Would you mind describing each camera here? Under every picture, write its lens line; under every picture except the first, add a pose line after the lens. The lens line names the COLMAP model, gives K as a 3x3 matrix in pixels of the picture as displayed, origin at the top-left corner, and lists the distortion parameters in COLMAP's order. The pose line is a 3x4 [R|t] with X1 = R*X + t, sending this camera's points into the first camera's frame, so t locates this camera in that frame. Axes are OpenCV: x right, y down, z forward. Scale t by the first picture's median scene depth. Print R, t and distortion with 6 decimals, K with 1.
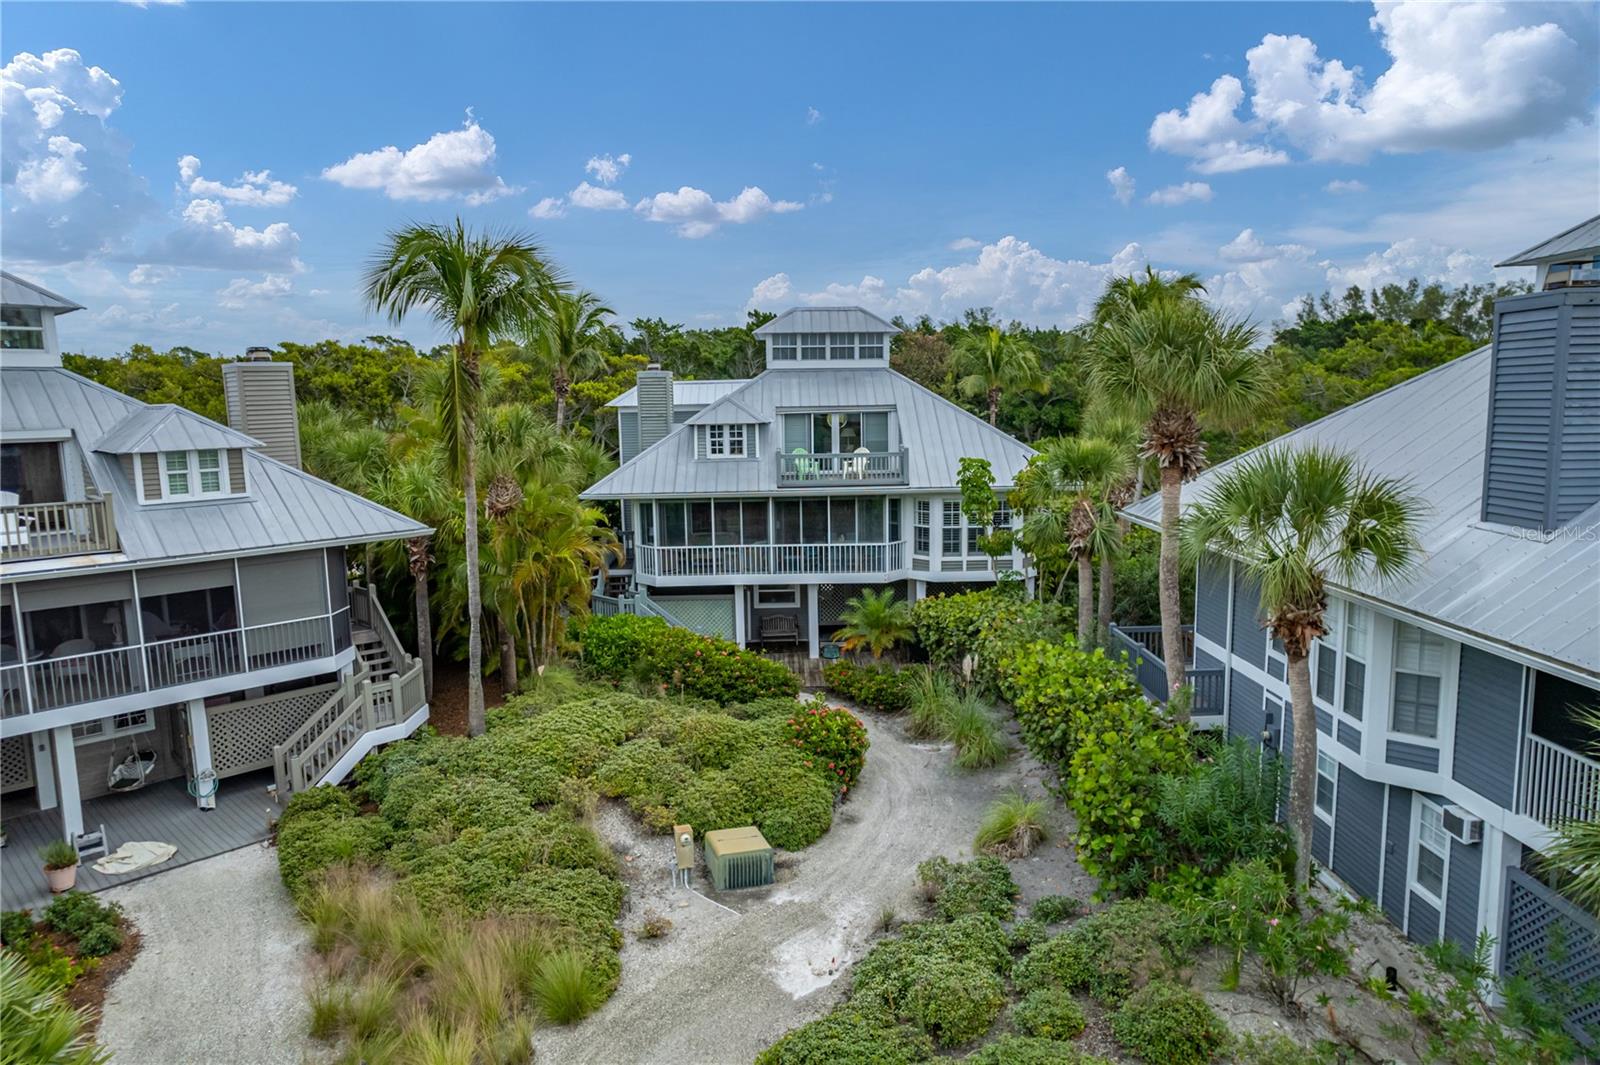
lens RADIAL K [[1027.1, 0, 807.0], [0, 1027.1, 539.1], [0, 0, 1]] dist [-0.072625, 0.074013]
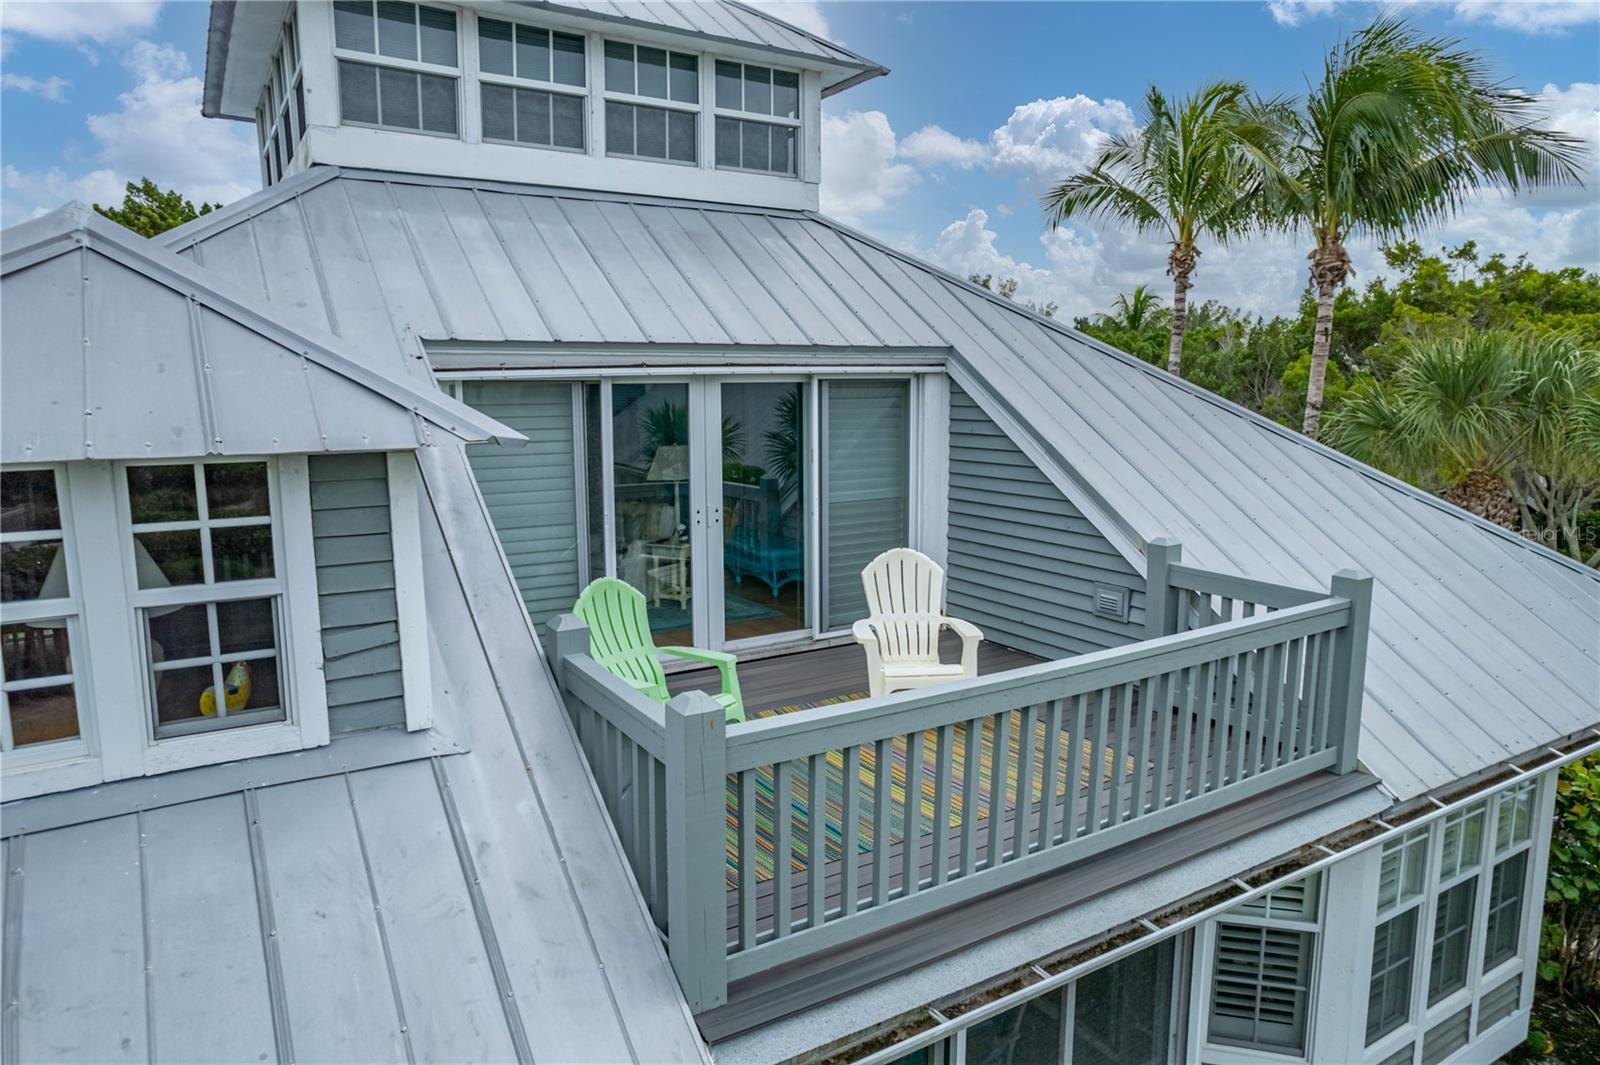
lens RADIAL K [[1027.1, 0, 807.0], [0, 1027.1, 539.1], [0, 0, 1]] dist [-0.072625, 0.074013]
pose [[0.858580, -0.063002, 0.508794, -0.068775], [0.054701, 0.998013, 0.031273, -0.103017], [-0.509753, 0.000981, 0.860320, 0.870235]]
